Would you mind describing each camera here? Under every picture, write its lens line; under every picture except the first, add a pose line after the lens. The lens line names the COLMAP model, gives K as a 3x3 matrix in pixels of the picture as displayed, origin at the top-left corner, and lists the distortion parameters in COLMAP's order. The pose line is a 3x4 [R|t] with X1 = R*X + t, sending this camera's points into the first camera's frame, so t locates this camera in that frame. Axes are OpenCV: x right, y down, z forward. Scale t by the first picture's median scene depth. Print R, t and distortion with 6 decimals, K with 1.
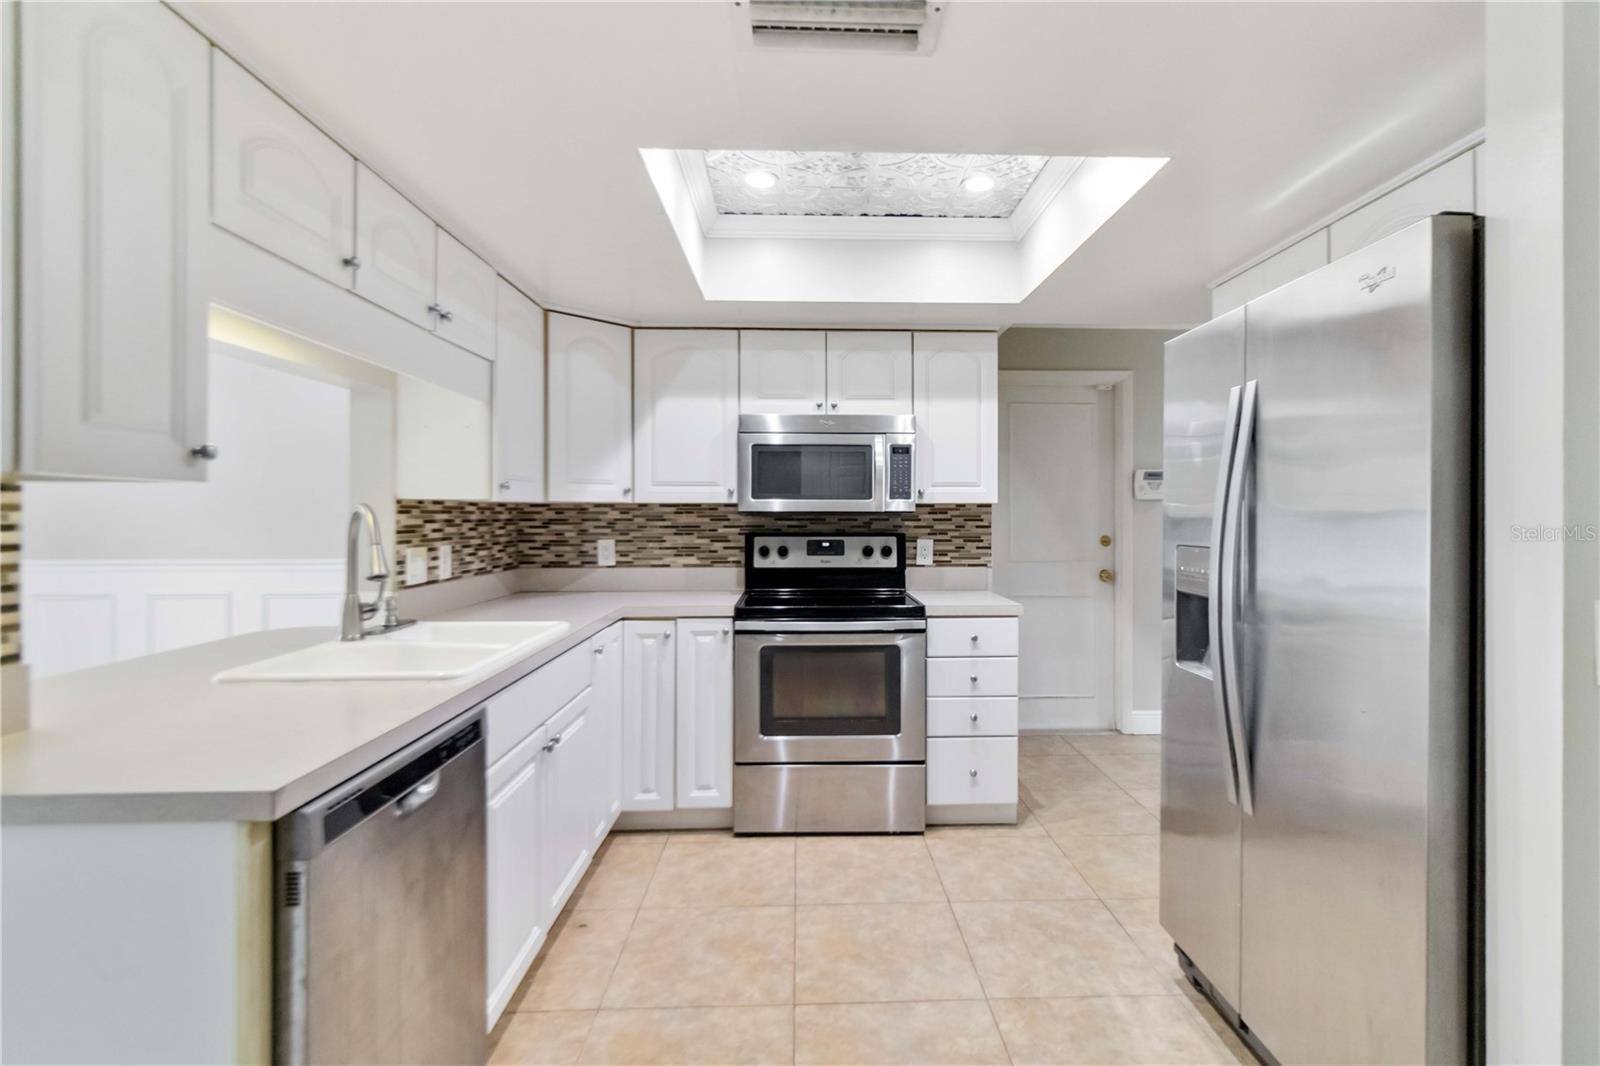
lens RADIAL K [[766.9, 0, 825.6], [0, 766.9, 516.1], [0, 0, 1]] dist [0.001744, 0.000582]
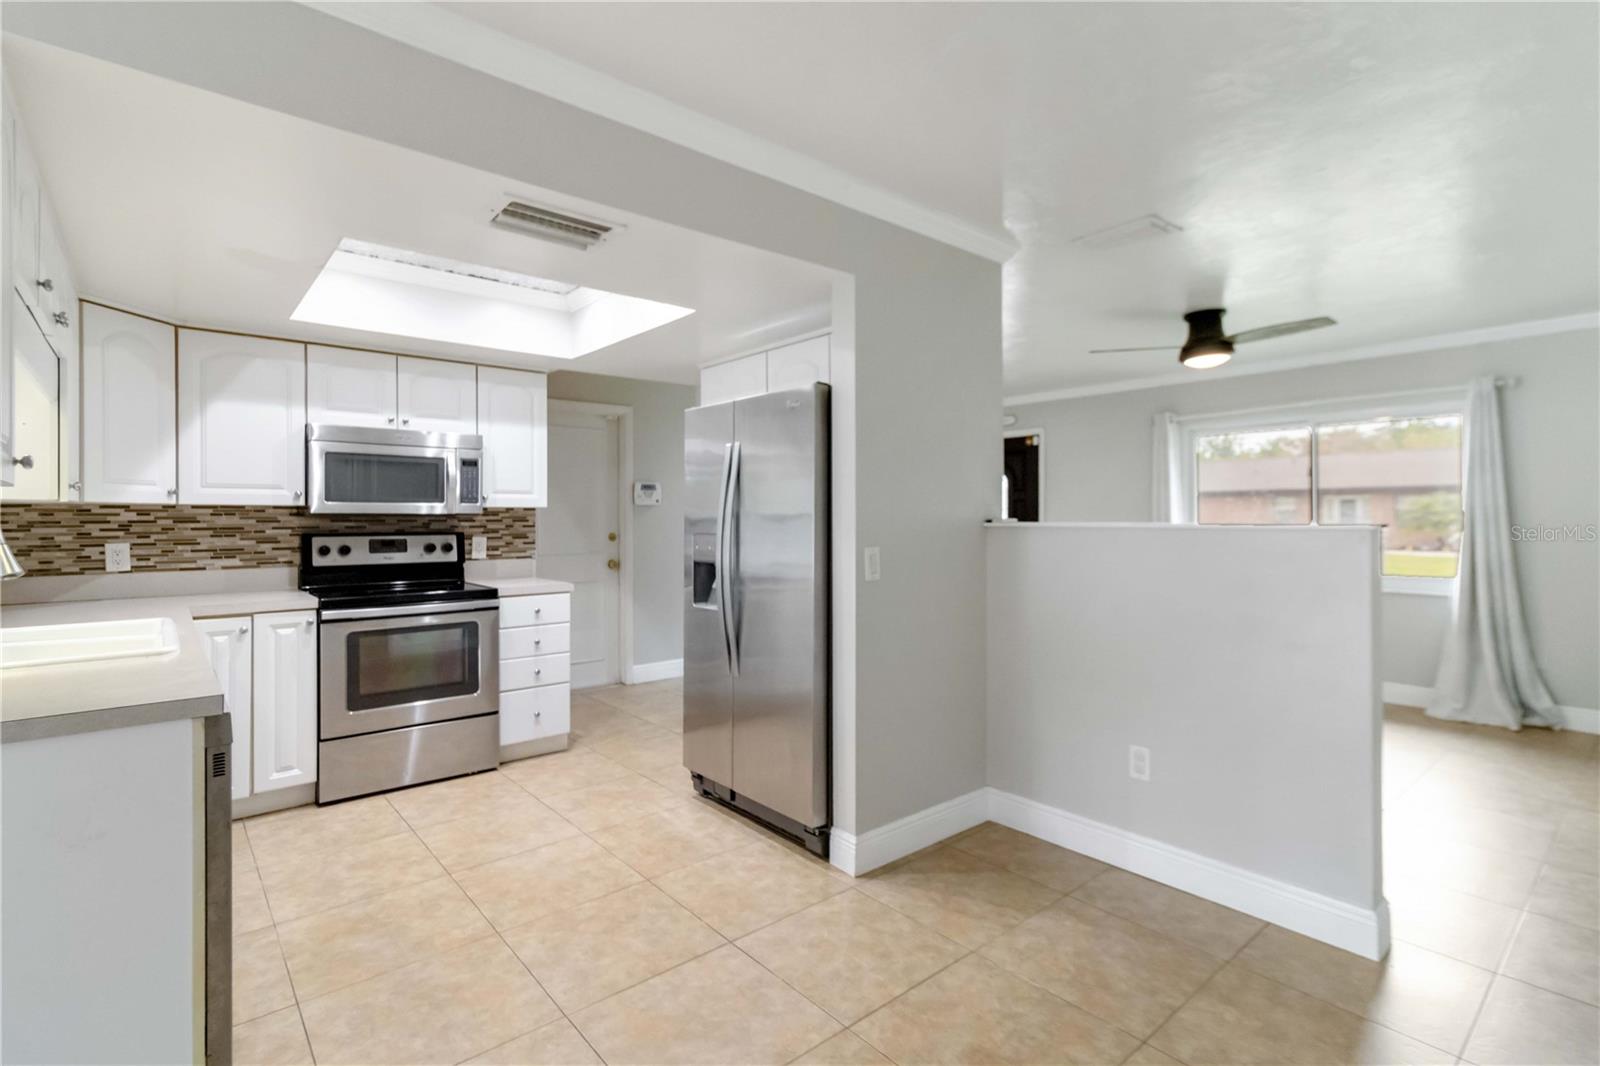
lens RADIAL K [[770.3, 0, 808.8], [0, 770.3, 524.2], [0, 0, 1]] dist [0.002061, 0.000565]
pose [[0.784779, -0.006223, 0.619744, -0.247968], [0.002468, 0.999973, 0.006915, 0.003755], [-0.619770, -0.003898, 0.784774, -0.303667]]
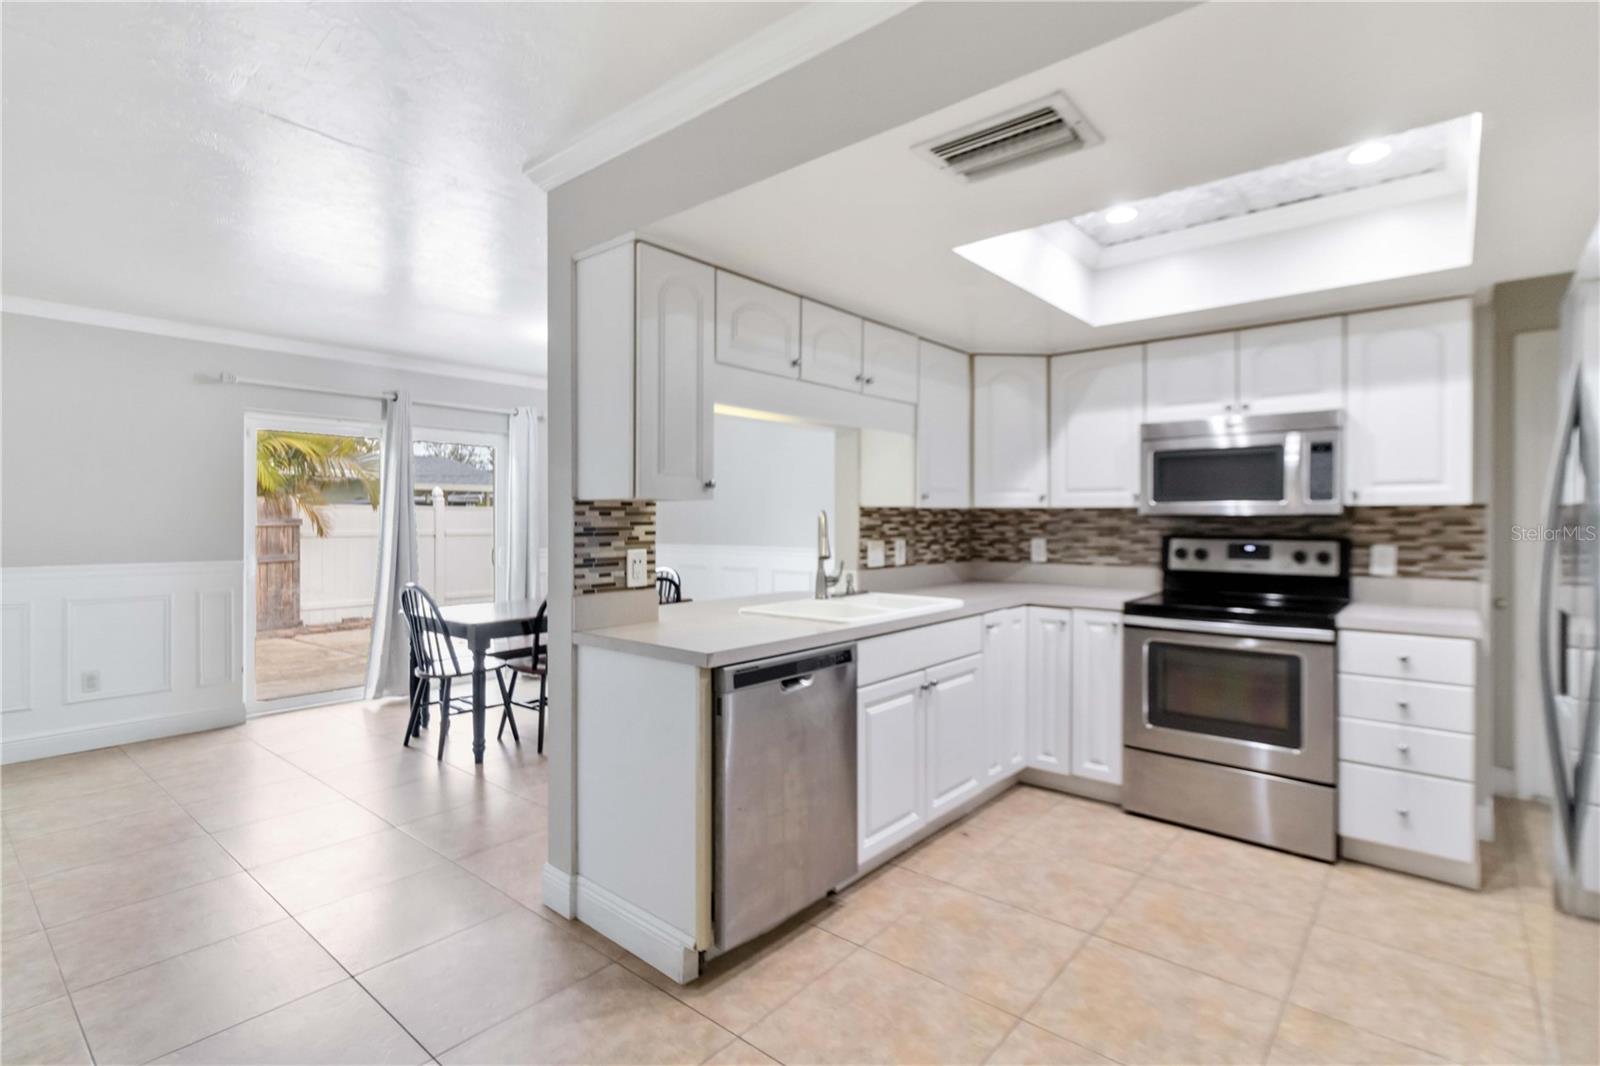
lens RADIAL K [[752.2, 0, 800.4], [0, 752.2, 524.5], [0, 0, 1]] dist [0.003008, -0.000009]
pose [[0.734201, 0.006004, -0.678906, 0.263913], [-0.001700, 0.999974, 0.007005, 0.001294], [0.678930, -0.003988, 0.734192, -0.094566]]
